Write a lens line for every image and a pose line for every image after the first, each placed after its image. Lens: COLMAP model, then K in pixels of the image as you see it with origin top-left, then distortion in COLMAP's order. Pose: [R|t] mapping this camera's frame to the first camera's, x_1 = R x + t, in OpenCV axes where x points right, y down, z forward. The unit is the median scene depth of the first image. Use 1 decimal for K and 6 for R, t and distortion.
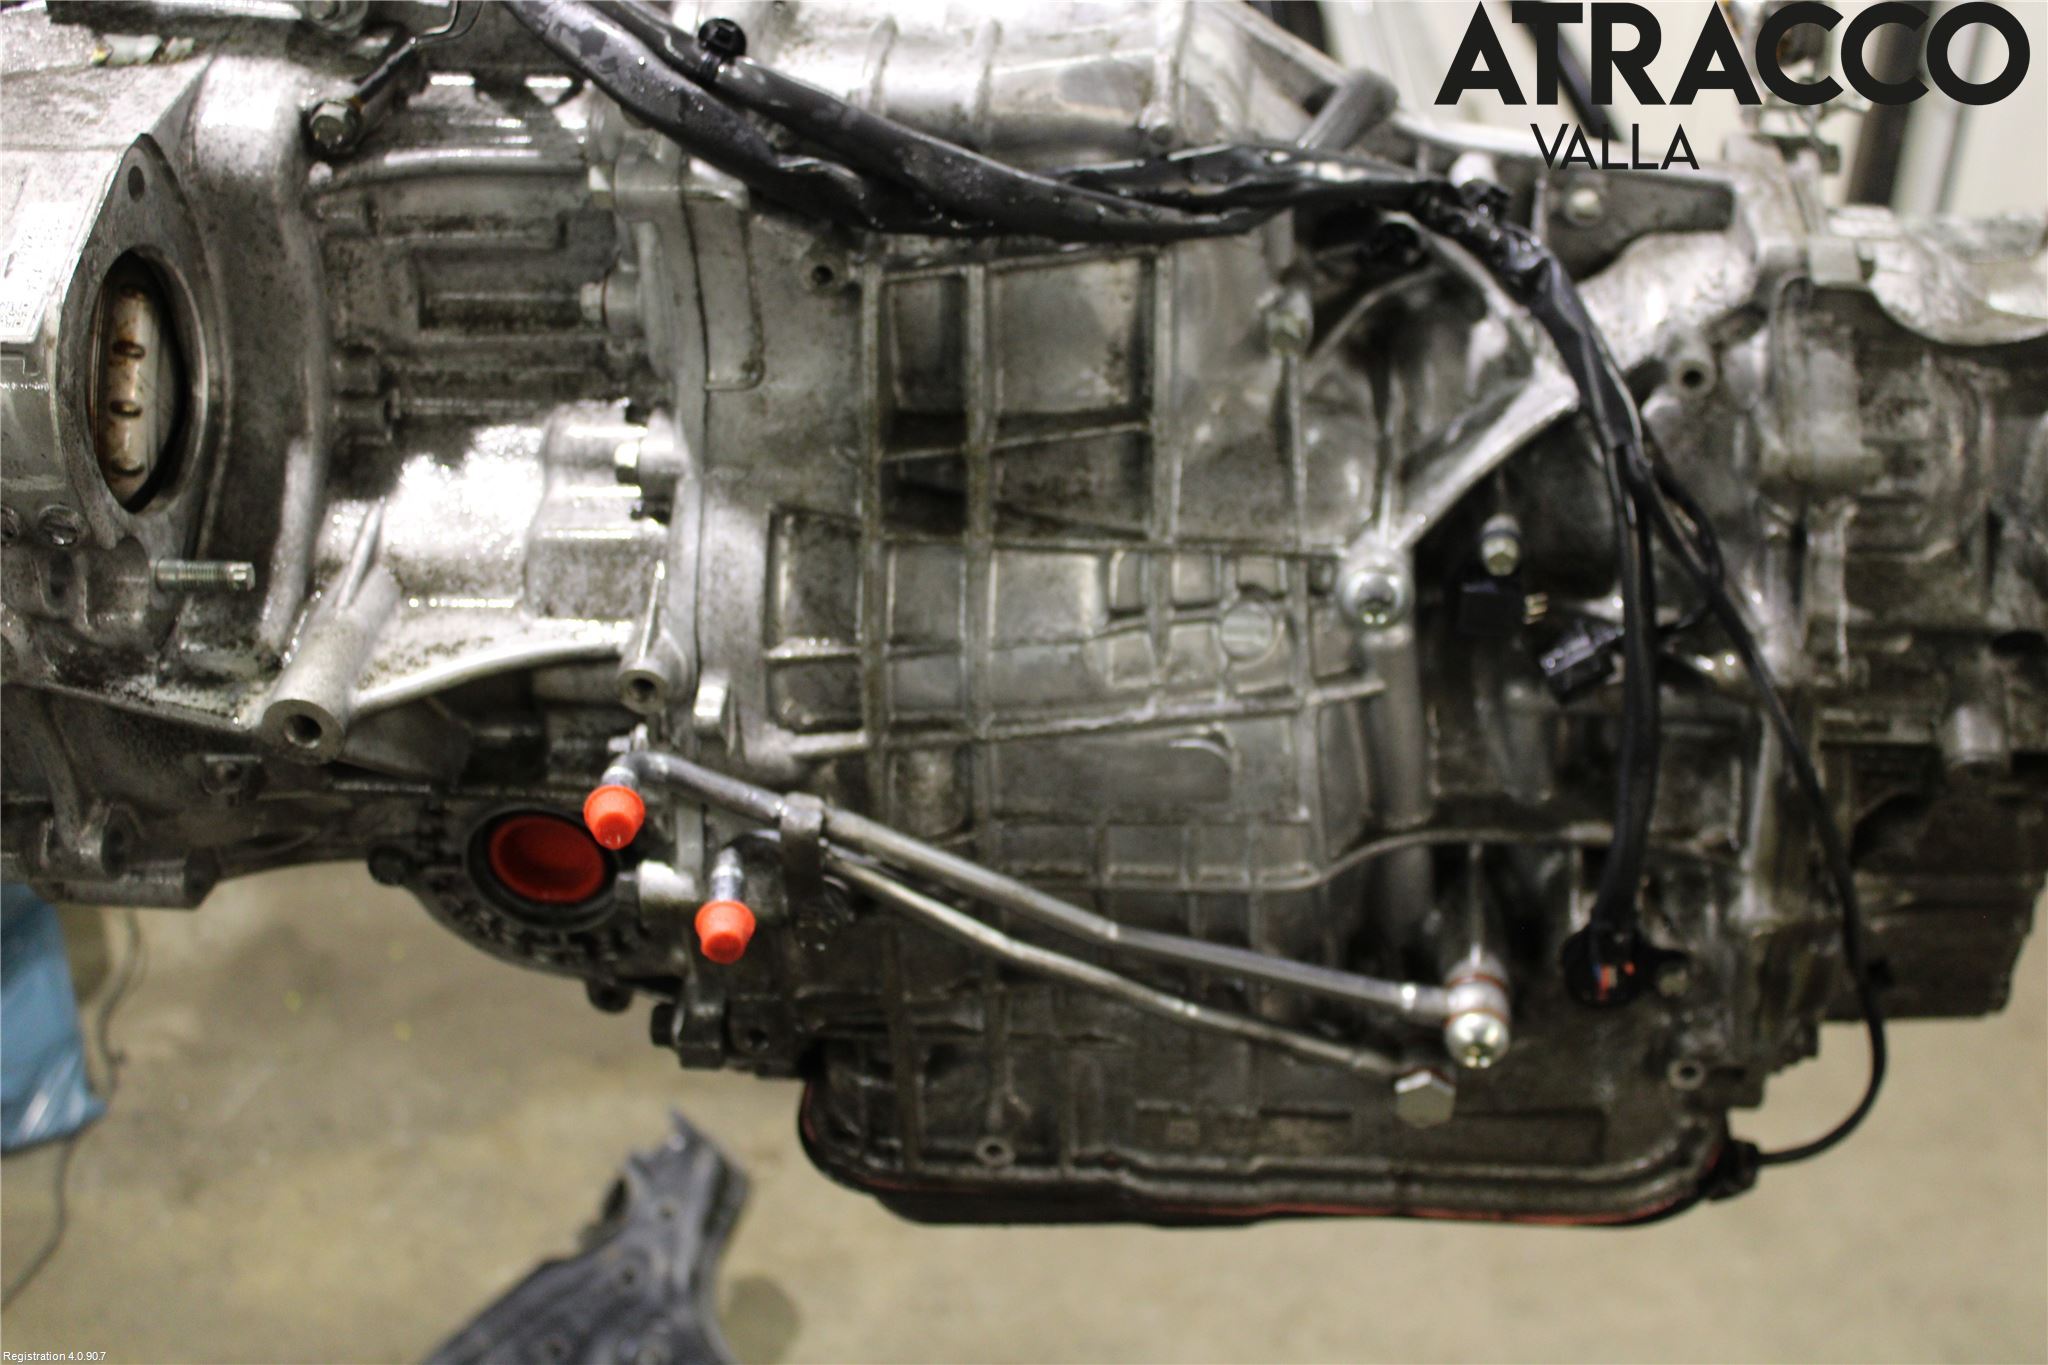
lens RADIAL K [[2665.4, 0, 1024.8], [0, 2665.4, 682.1], [0, 0, 1]] dist [-0.029347, 0.000000]
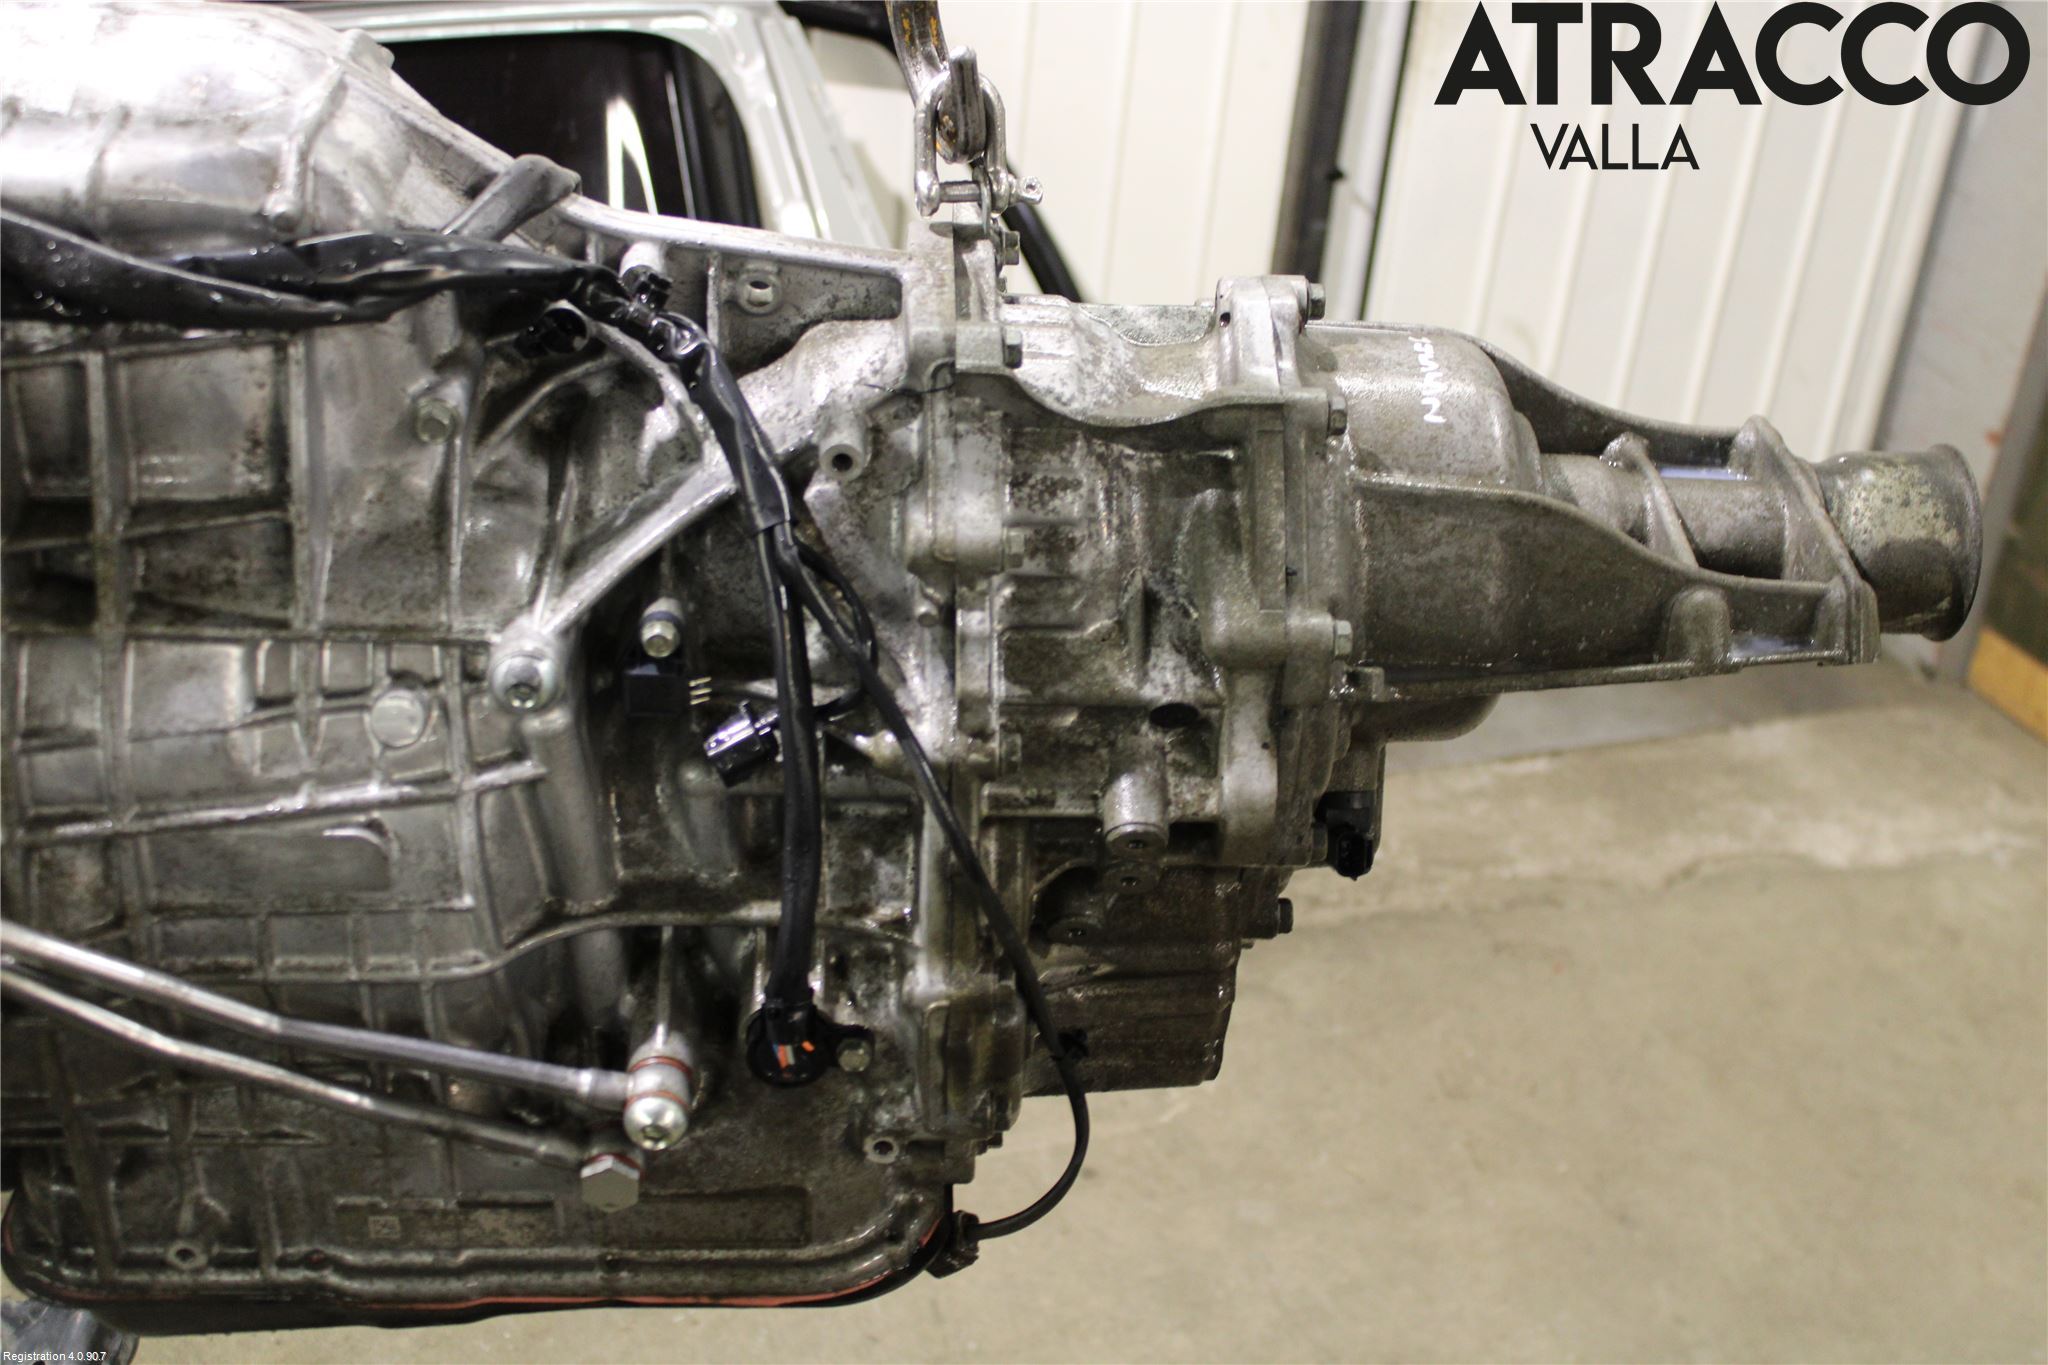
lens RADIAL K [[2665.4, 0, 1024.6], [0, 2665.4, 682.2], [0, 0, 1]] dist [-0.029347, 0.000000]
pose [[0.990412, -0.016020, 0.137210, 0.174090], [0.020918, 0.999191, -0.034334, 0.006298], [-0.136549, 0.036875, 0.989947, -0.015265]]
